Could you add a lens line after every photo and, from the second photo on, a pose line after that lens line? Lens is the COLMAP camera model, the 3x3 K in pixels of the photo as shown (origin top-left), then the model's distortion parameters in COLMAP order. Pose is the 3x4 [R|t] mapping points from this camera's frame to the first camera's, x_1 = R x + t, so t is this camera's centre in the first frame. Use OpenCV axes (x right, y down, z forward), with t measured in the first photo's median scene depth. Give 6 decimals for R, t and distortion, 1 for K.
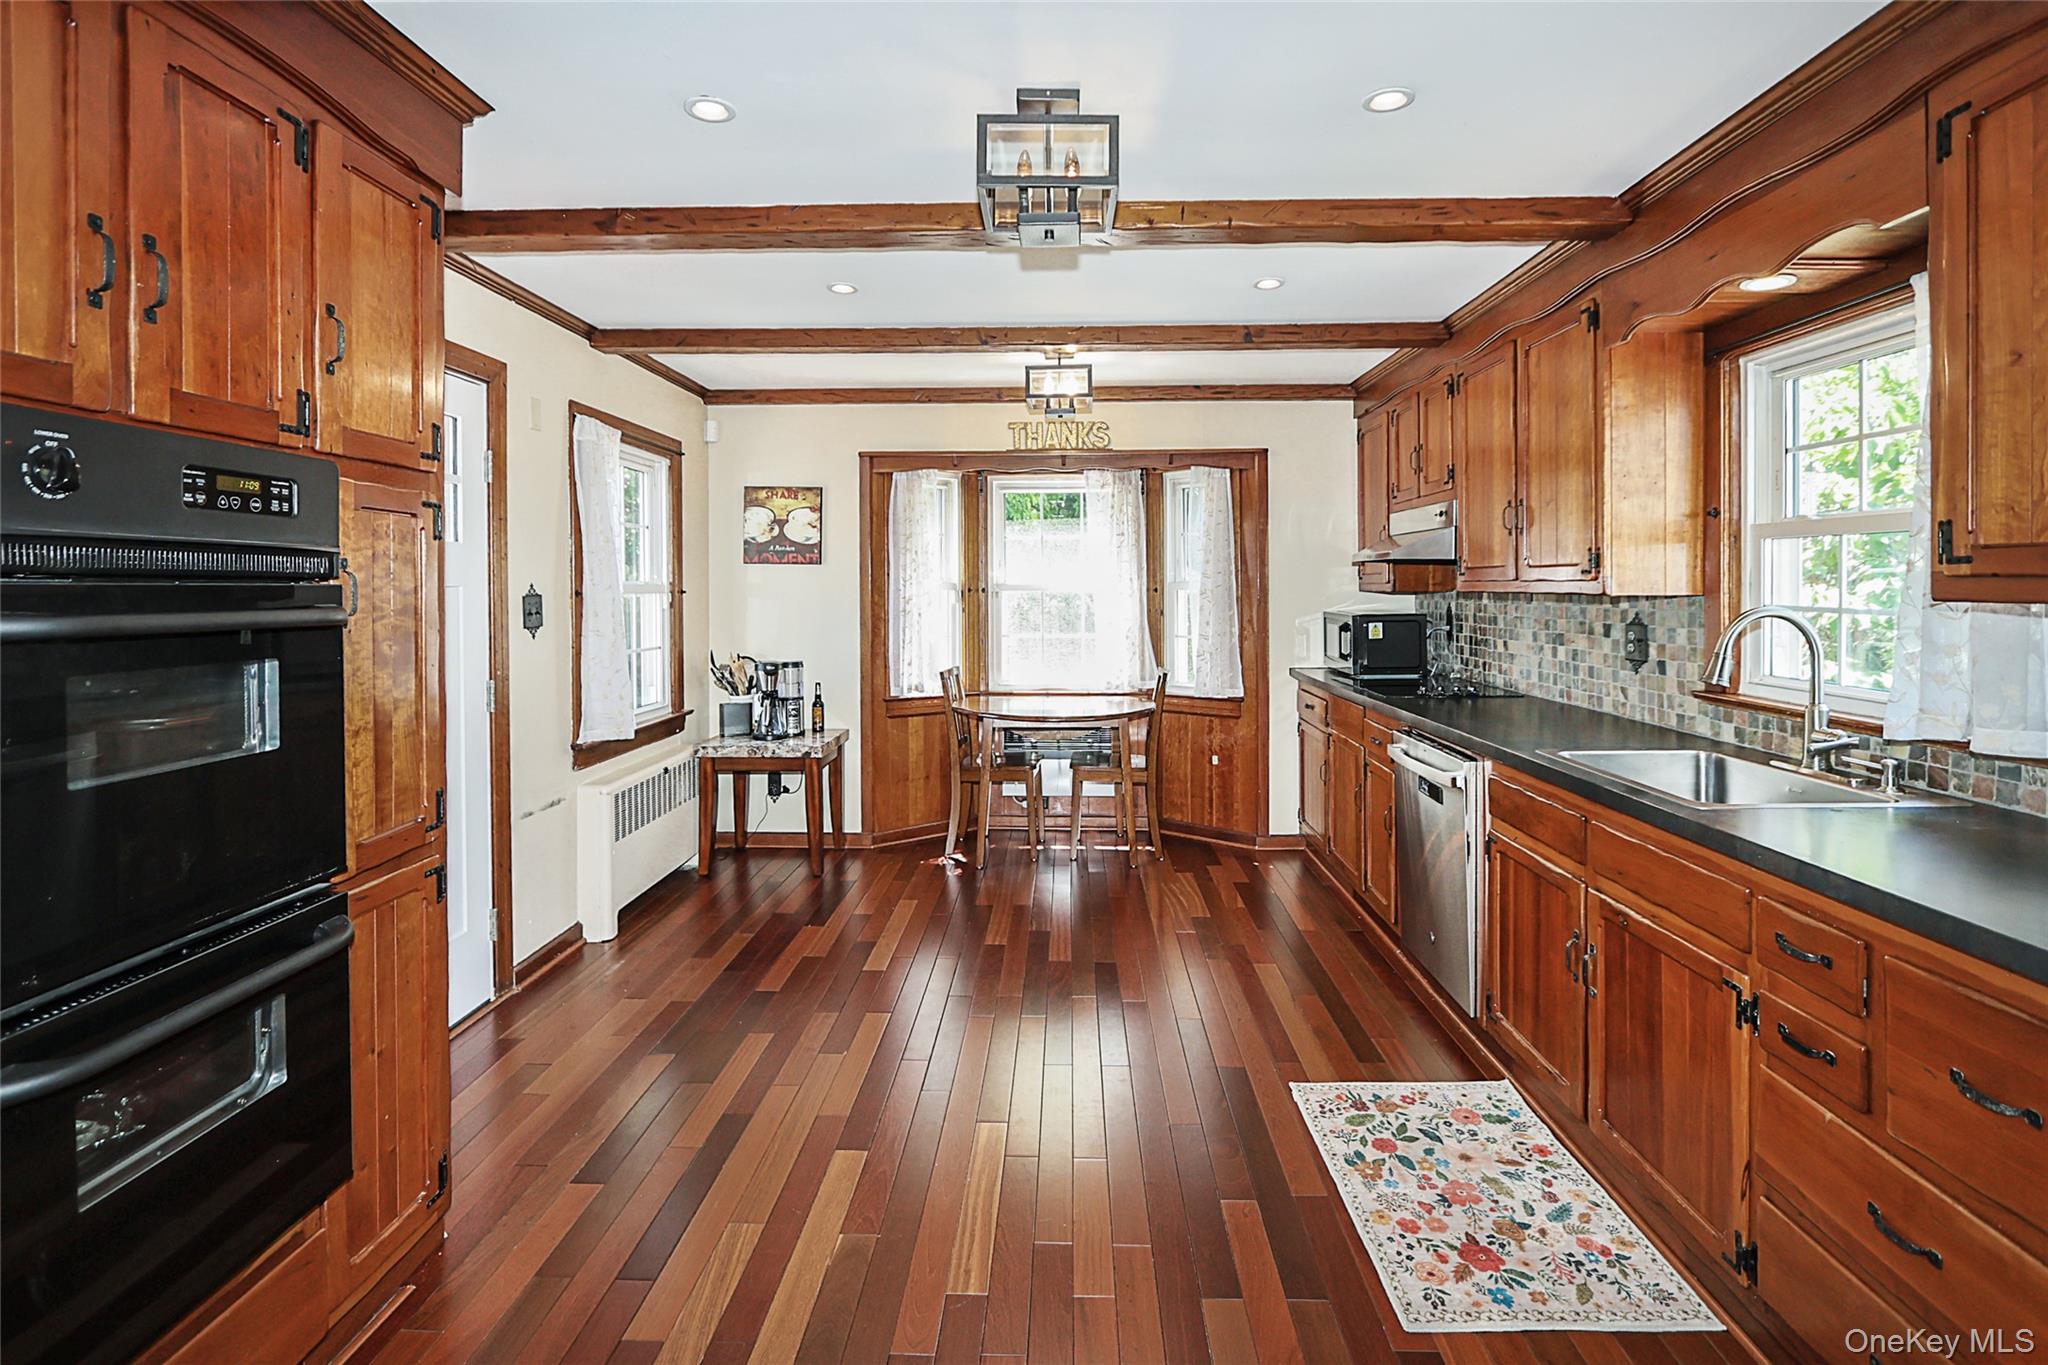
lens RADIAL K [[959.9, 0, 1015.7], [0, 959.9, 593.6], [0, 0, 1]] dist [-0.011142, -0.000133]
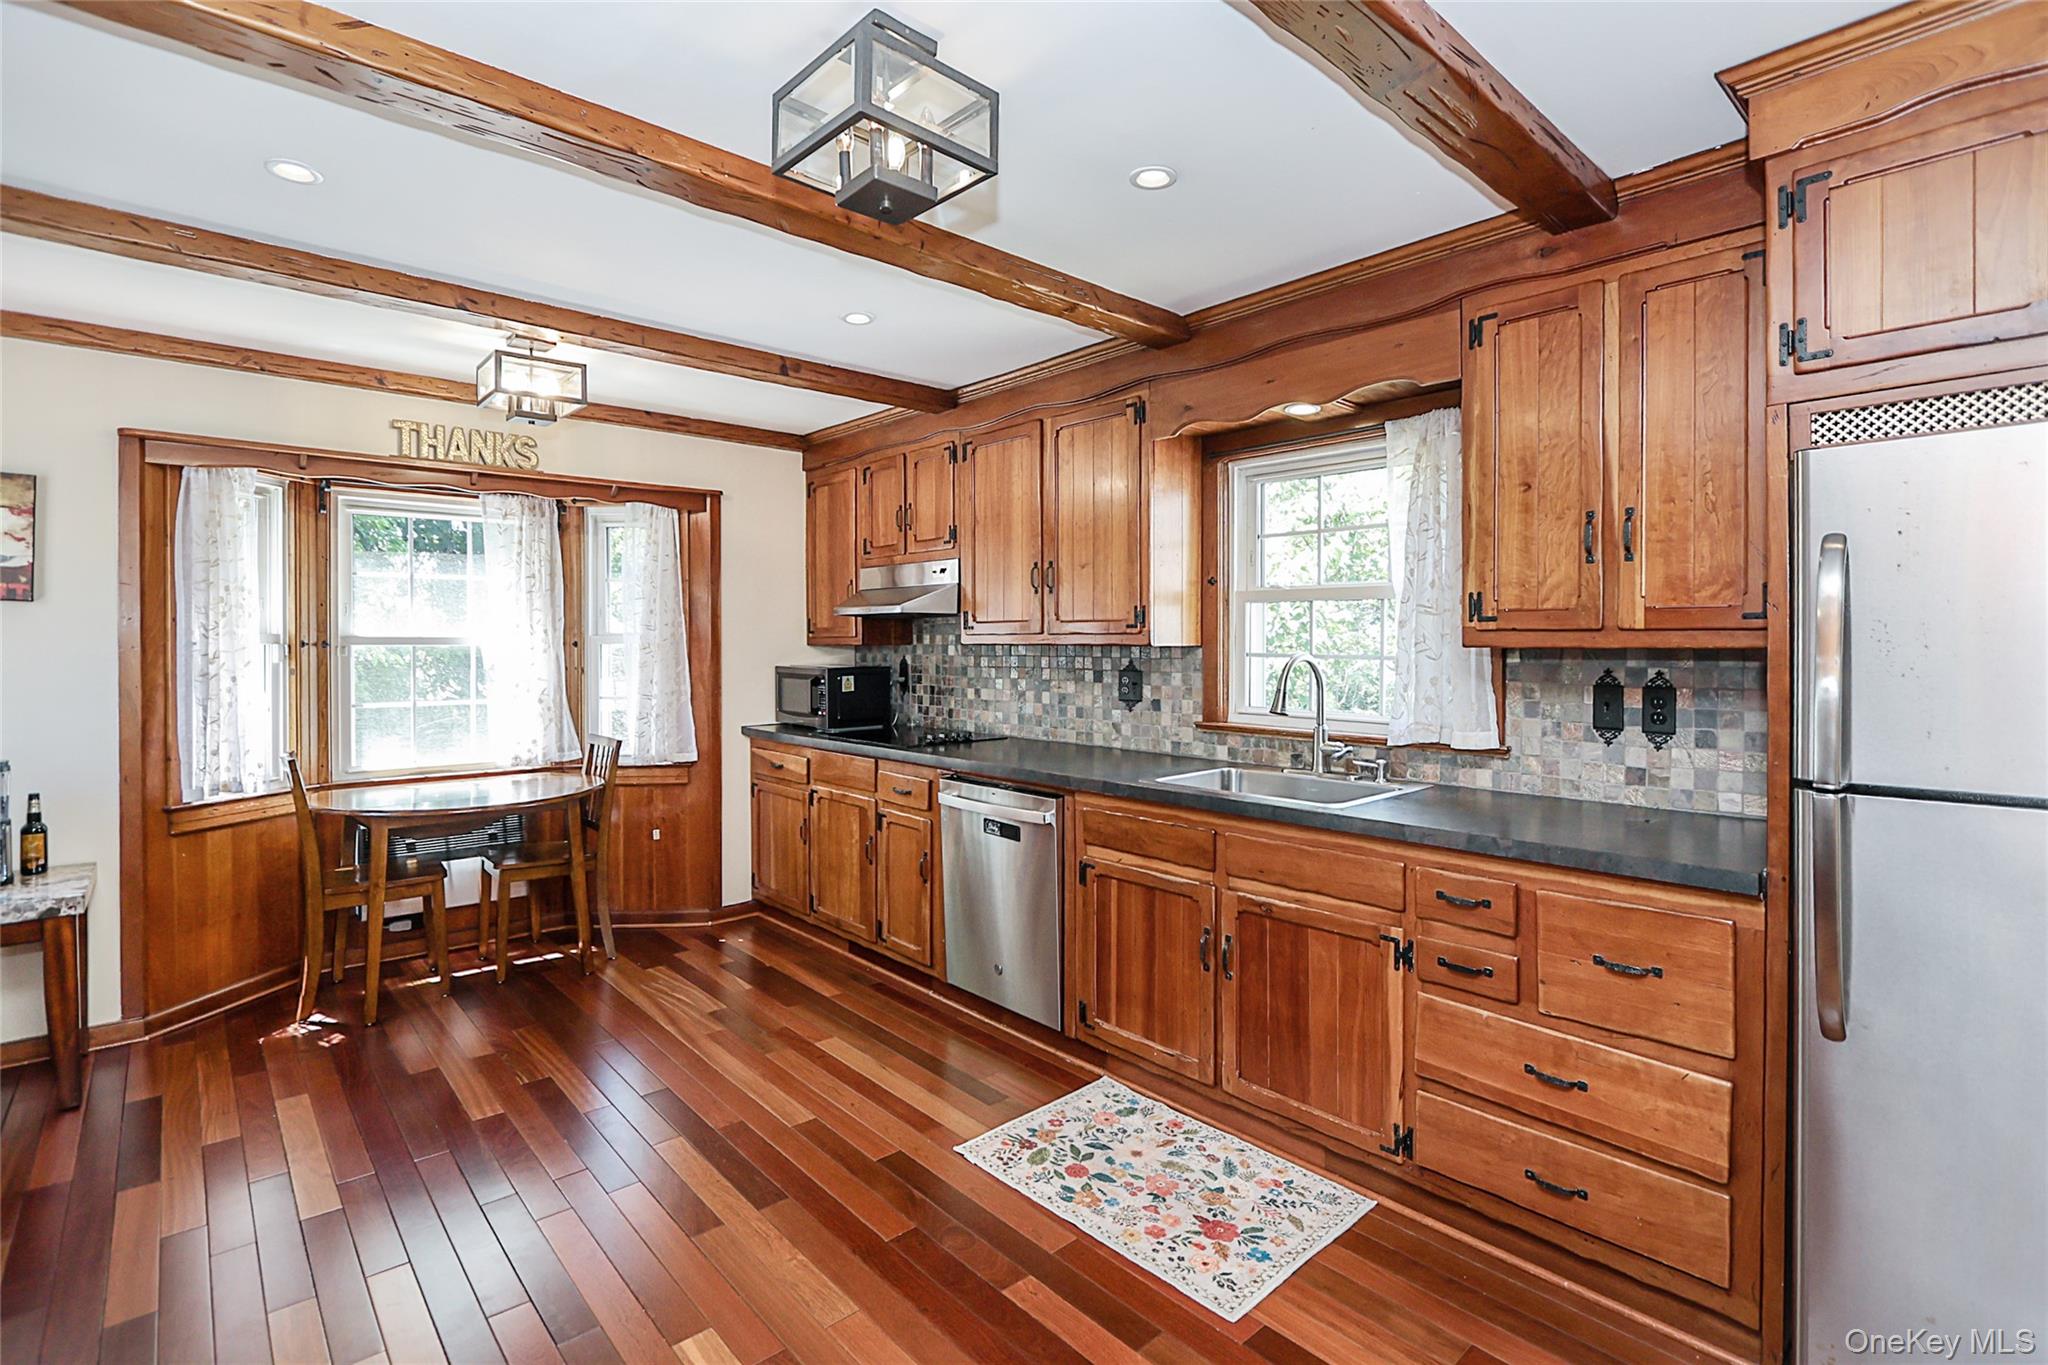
lens RADIAL K [[959.9, 0, 1031.7], [0, 959.9, 647.9], [0, 0, 1]] dist [-0.011142, -0.000133]
pose [[0.720627, -0.001905, 0.693320, -0.287416], [0.003840, 0.999992, -0.001244, 0.004444], [-0.693312, 0.003559, 0.720628, 0.212039]]
